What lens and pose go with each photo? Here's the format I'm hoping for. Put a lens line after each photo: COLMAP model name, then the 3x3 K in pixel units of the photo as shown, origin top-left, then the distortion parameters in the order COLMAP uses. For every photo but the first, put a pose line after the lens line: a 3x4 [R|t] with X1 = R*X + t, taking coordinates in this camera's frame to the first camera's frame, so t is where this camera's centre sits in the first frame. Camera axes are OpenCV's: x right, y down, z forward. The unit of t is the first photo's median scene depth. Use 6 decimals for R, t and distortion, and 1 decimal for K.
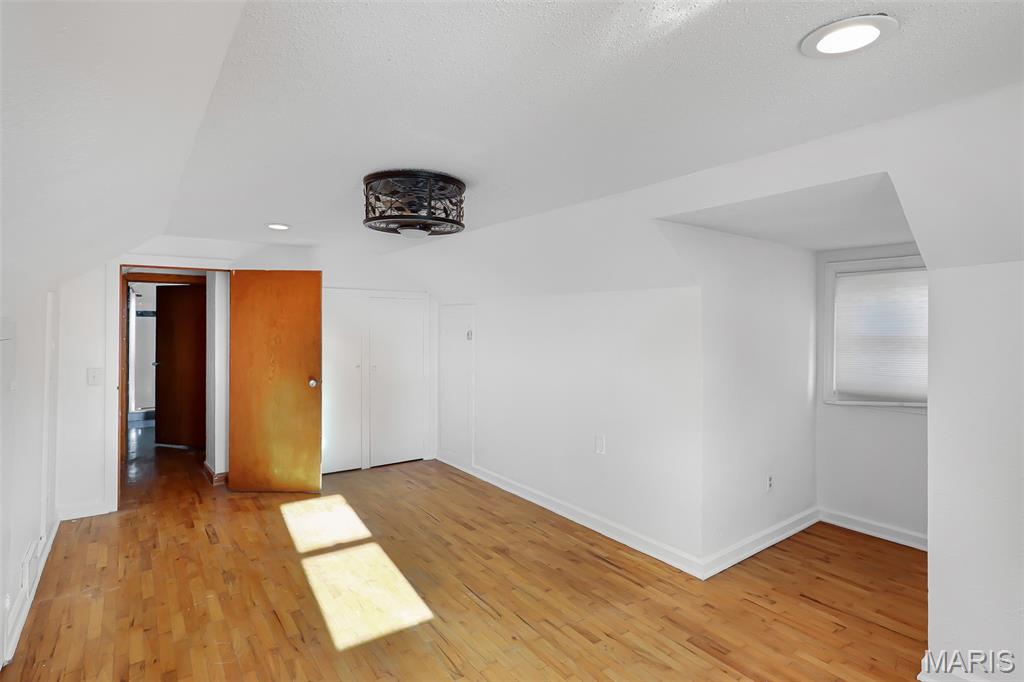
lens RADIAL K [[527.4, 0, 508.5], [0, 527.4, 335.3], [0, 0, 1]] dist [-0.011260, 0.002195]
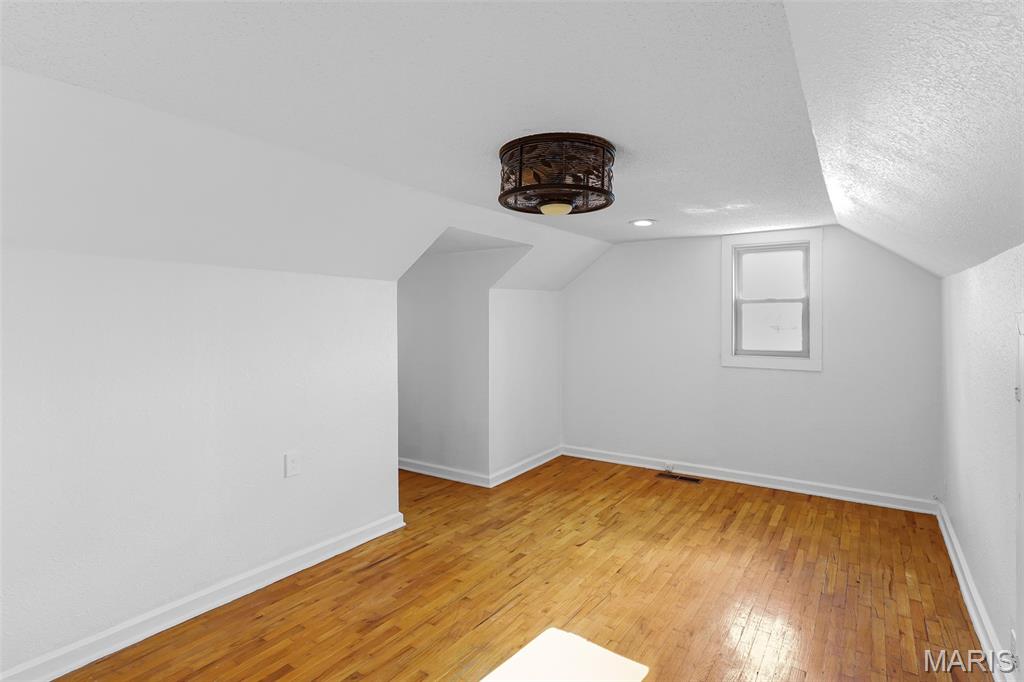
lens RADIAL K [[527.4, 0, 508.5], [0, 527.4, 335.3], [0, 0, 1]] dist [-0.011260, 0.002195]
pose [[-0.358201, -0.034875, 0.932993, -0.841165], [0.007288, 0.999167, 0.040146, -0.021643], [-0.933616, 0.021180, -0.357648, 1.205919]]
